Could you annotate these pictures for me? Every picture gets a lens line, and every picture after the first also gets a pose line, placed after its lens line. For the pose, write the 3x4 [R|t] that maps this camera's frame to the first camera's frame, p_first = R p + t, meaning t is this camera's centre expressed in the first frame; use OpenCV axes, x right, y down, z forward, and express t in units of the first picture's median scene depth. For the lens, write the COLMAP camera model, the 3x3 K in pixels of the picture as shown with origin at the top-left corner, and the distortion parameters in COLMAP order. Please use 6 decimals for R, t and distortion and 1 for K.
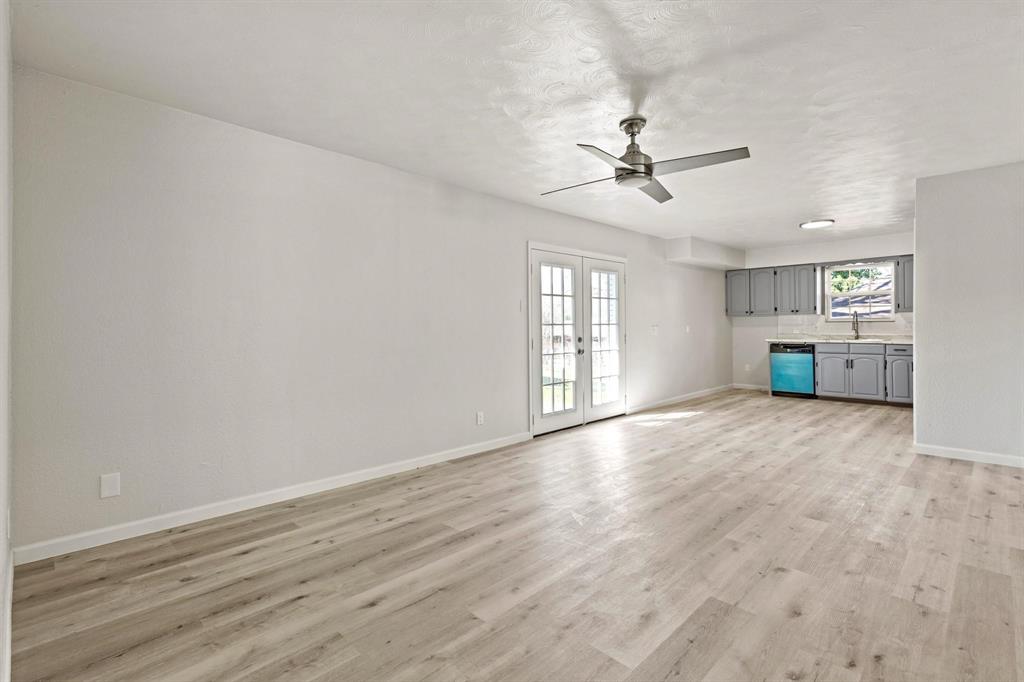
lens RADIAL K [[477.5, 0, 528.6], [0, 477.5, 319.2], [0, 0, 1]] dist [0.011201, -0.001218]
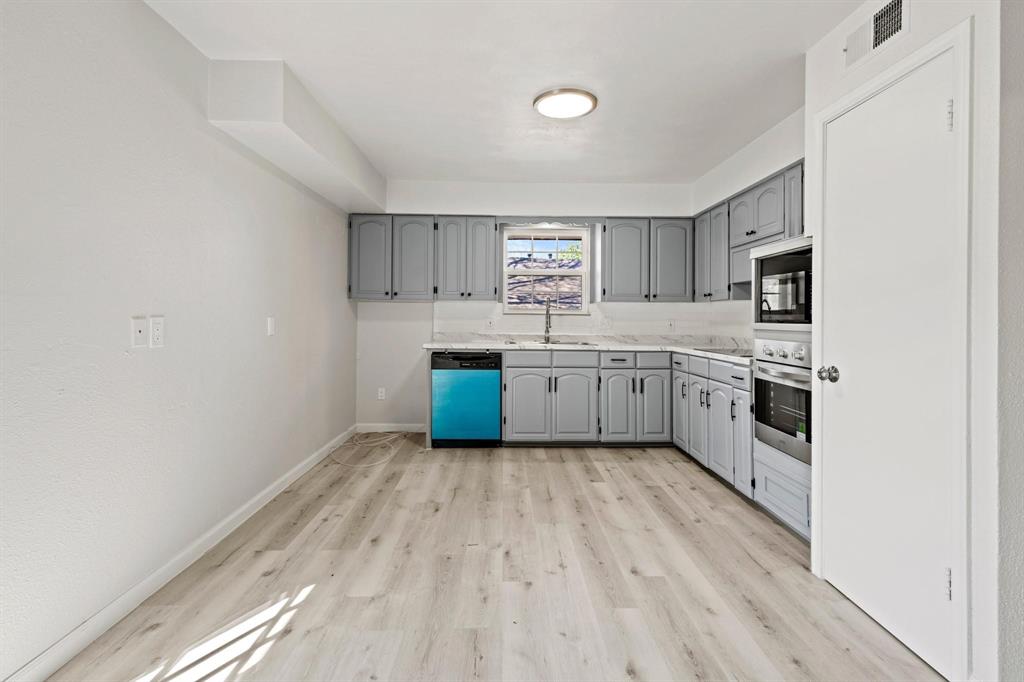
lens RADIAL K [[477.5, 0, 506.8], [0, 477.5, 317.8], [0, 0, 1]] dist [0.011201, -0.001218]
pose [[0.713256, 0.017132, 0.700694, 0.189658], [-0.026819, 0.999636, 0.002859, 0.008803], [-0.700390, -0.020831, 0.713456, 0.563755]]
